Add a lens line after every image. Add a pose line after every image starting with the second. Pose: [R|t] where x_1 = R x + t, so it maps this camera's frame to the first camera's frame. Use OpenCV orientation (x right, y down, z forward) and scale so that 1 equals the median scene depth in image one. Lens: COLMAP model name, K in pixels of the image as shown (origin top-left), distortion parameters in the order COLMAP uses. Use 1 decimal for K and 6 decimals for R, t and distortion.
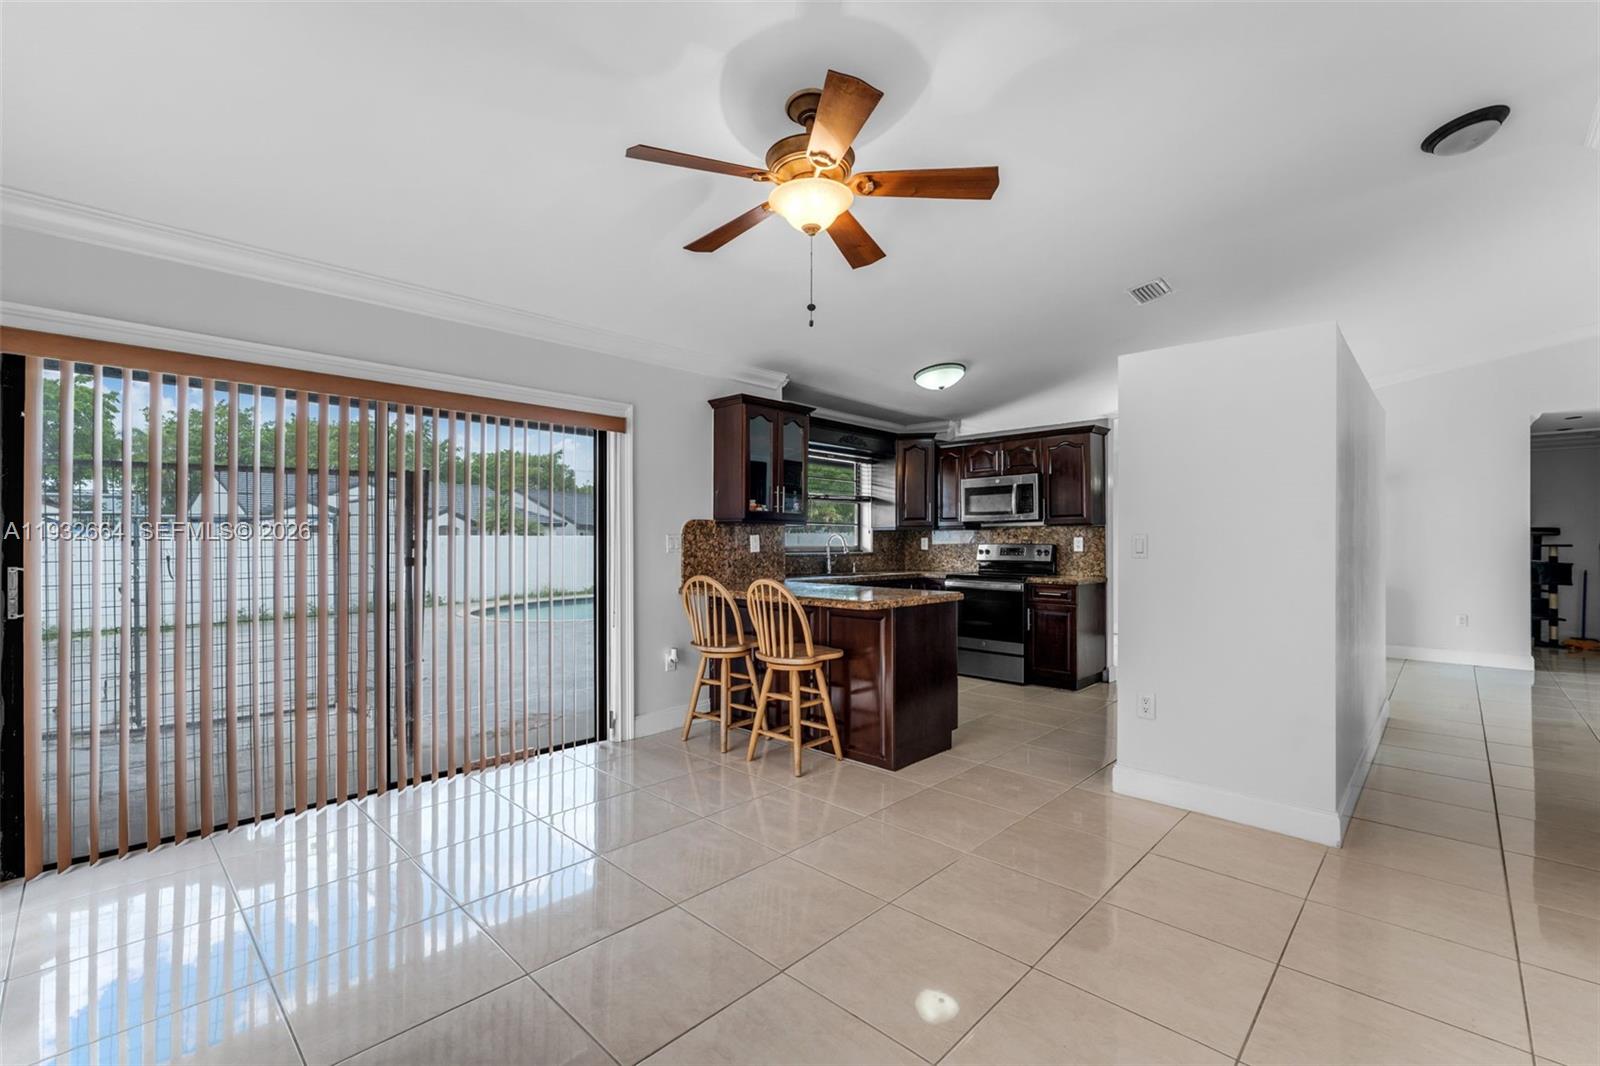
lens RADIAL K [[710.1, 0, 824.8], [0, 710.1, 534.3], [0, 0, 1]] dist [-0.001531, -0.000337]
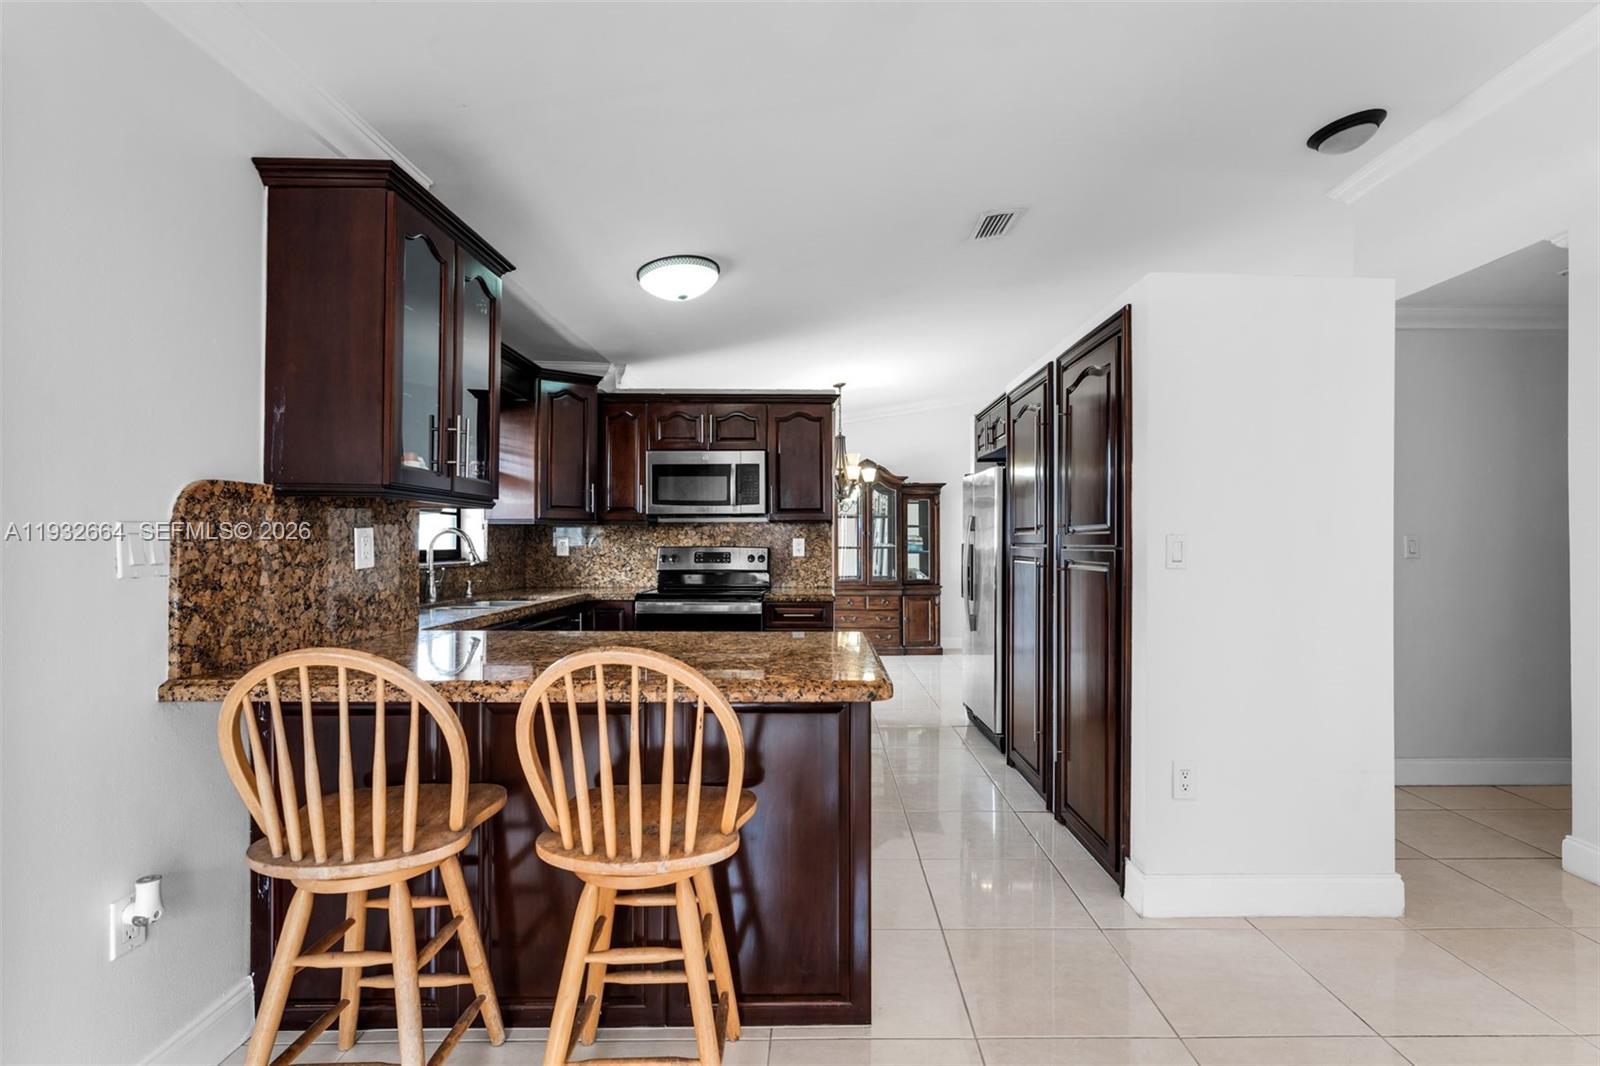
lens RADIAL K [[710.1, 0, 824.8], [0, 710.1, 534.3], [0, 0, 1]] dist [-0.001531, -0.000337]
pose [[0.719725, 0.010635, 0.694178, -0.164106], [-0.009209, 0.999941, -0.005772, 0.004146], [-0.694198, -0.002239, 0.719780, 0.427863]]
